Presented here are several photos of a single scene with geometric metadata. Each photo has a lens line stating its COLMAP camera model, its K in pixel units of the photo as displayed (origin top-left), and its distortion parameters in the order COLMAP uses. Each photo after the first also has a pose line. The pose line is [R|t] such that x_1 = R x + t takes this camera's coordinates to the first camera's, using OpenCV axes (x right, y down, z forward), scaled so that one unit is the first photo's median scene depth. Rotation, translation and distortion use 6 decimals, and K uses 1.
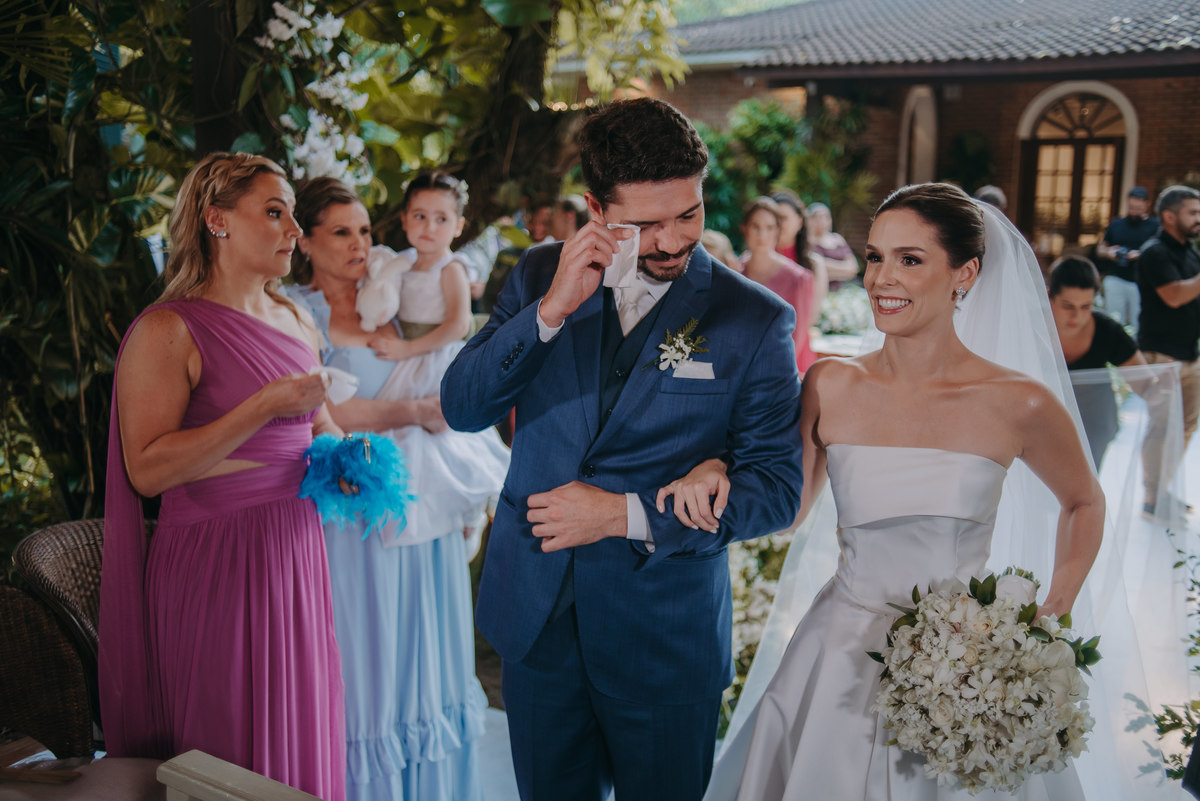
lens RADIAL K [[1137.4, 0, 600.0], [0, 1137.4, 400.5], [0, 0, 1]] dist [0.055000, -0.126733]
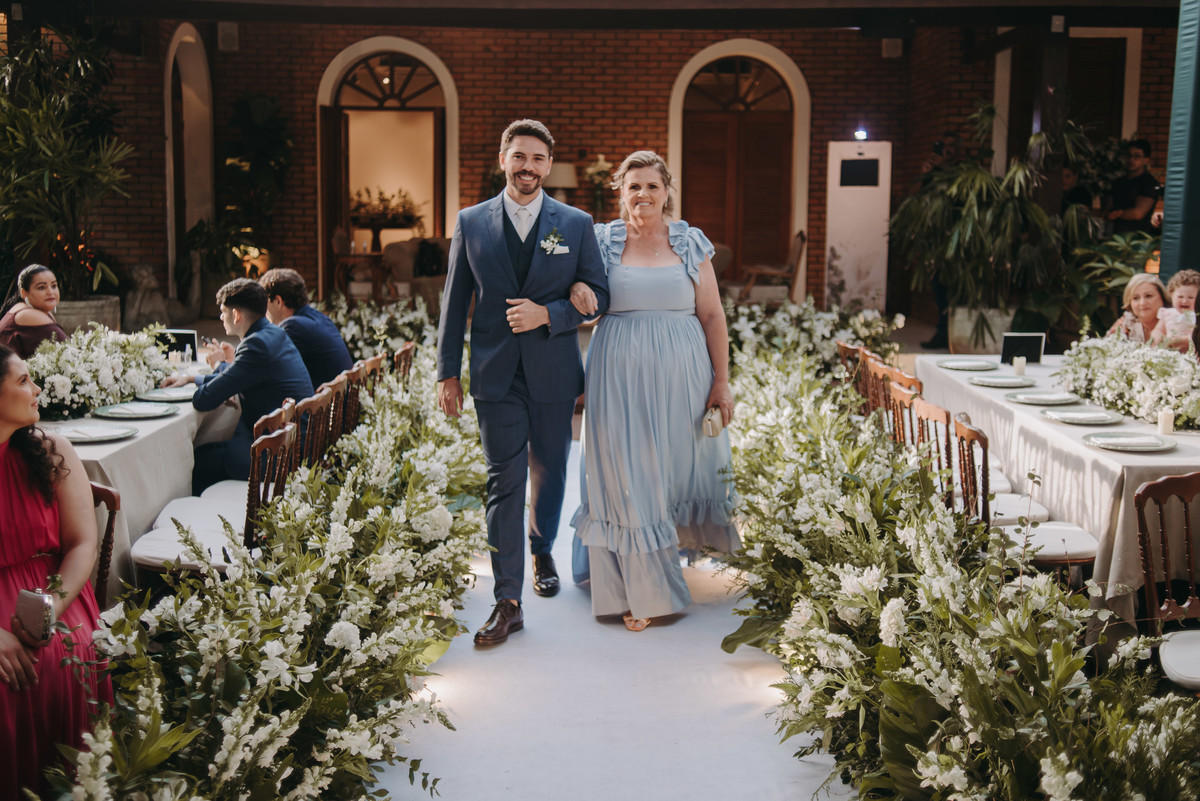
lens RADIAL K [[1277.9, 0, 605.6], [0, 1277.9, 360.1], [0, 0, 1]] dist [0.031252, -0.037680]
pose [[0.834066, -0.067877, 0.547473, 0.285482], [0.090928, 0.995743, -0.015074, -0.178829], [-0.544119, 0.062354, 0.836688, 1.206415]]
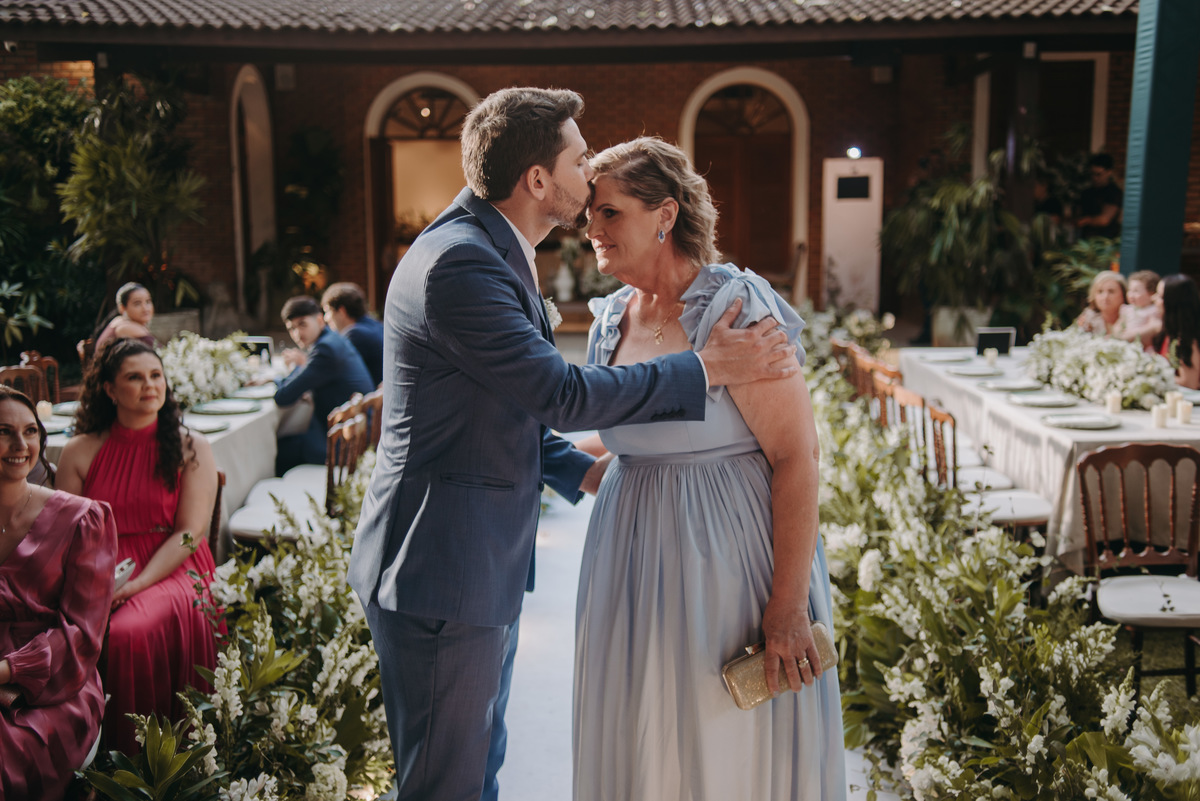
lens RADIAL K [[1166.6, 0, 600.0], [0, 1166.6, 400.5], [0, 0, 1]] dist [0.017562, -0.003054]
pose [[0.845349, -0.098474, 0.525059, 0.212853], [0.106399, 0.994208, 0.015159, -0.167539], [-0.523511, 0.043051, 0.850930, 1.095810]]
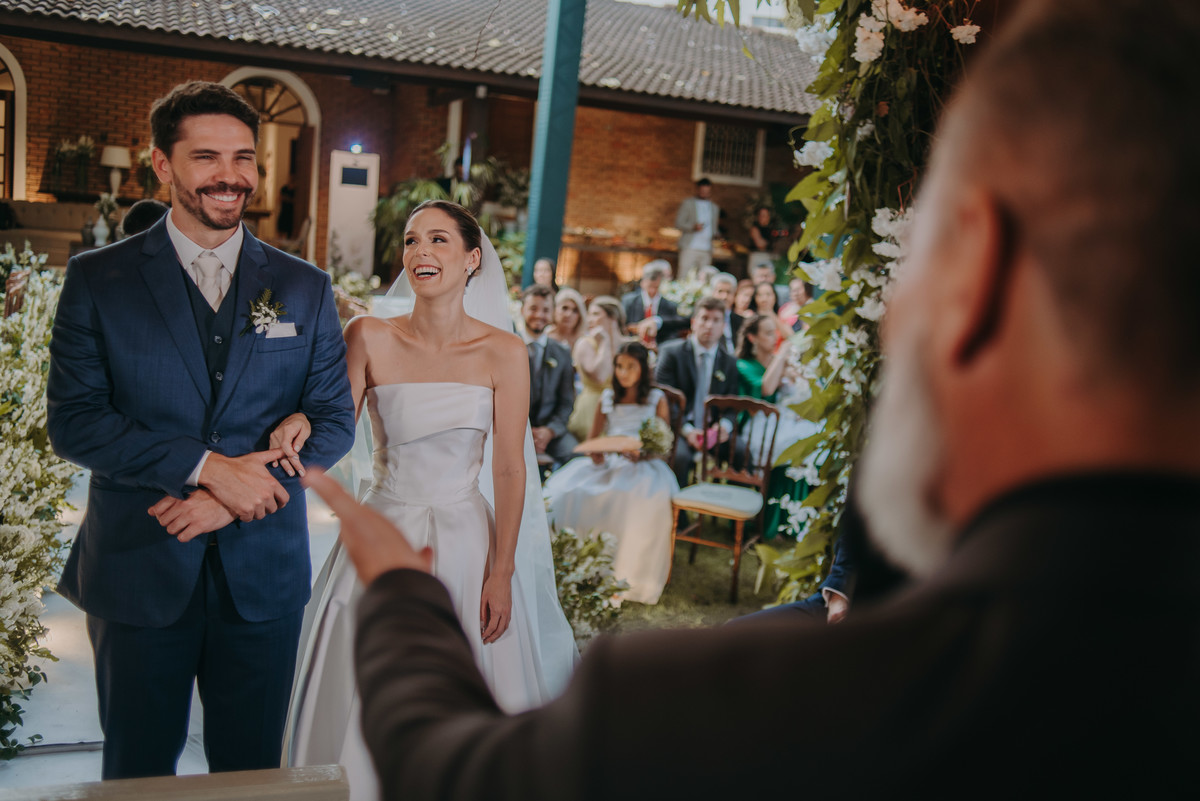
lens RADIAL K [[1148.3, 0, 600.0], [0, 1148.3, 400.5], [0, 0, 1]] dist [0.015625, -0.000459]
pose [[0.566889, -0.088053, 0.819075, -0.649649], [0.056805, 0.996083, 0.067767, -0.014486], [-0.821834, 0.008111, 0.569670, 0.053059]]
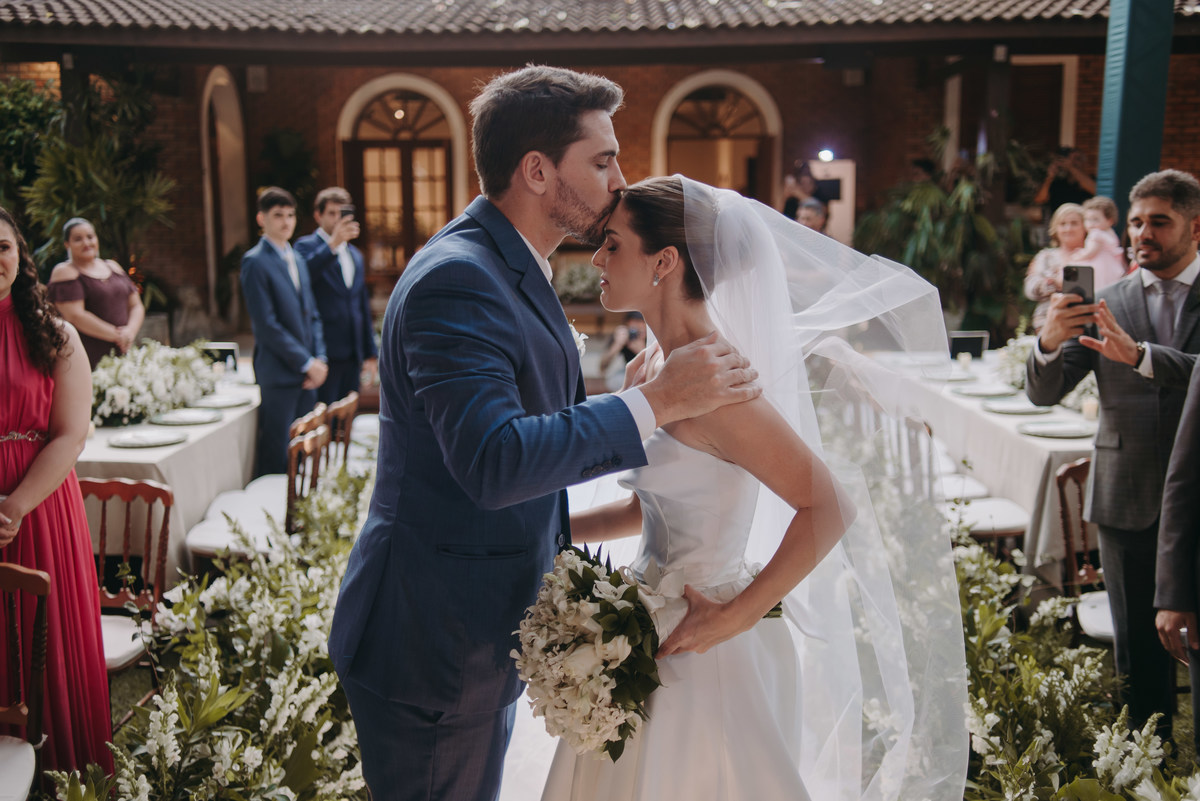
lens RADIAL K [[1148.3, 0, 600.0], [0, 1148.3, 400.5], [0, 0, 1]] dist [0.015625, -0.000459]
pose [[0.834356, -0.102598, 0.541593, 0.270637], [0.109668, 0.993781, 0.019309, -0.186682], [-0.540206, 0.043285, 0.840419, 1.158580]]
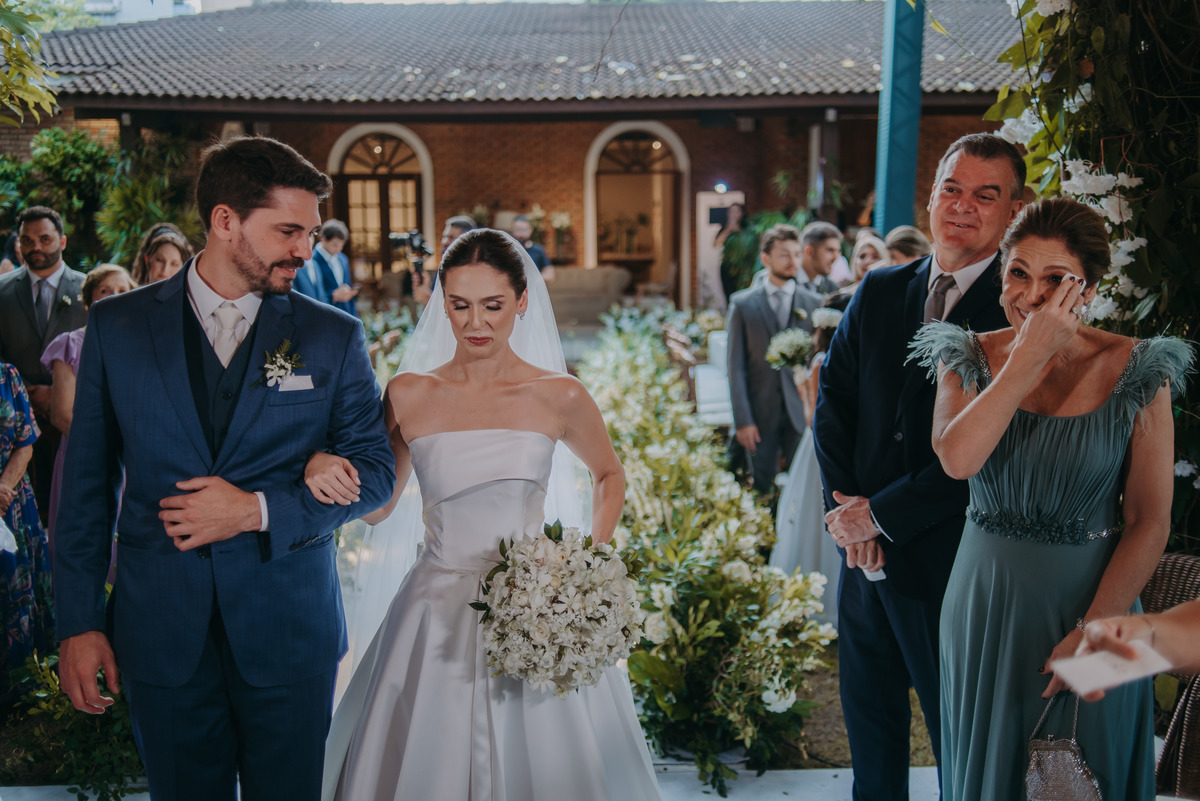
lens RADIAL K [[1137.4, 0, 600.0], [0, 1137.4, 400.5], [0, 0, 1]] dist [0.055000, -0.126733]
pose [[0.822573, -0.097131, 0.560302, -0.295185], [0.112281, 0.993649, 0.007416, 0.014688], [-0.557464, 0.056811, 0.828255, -0.091399]]
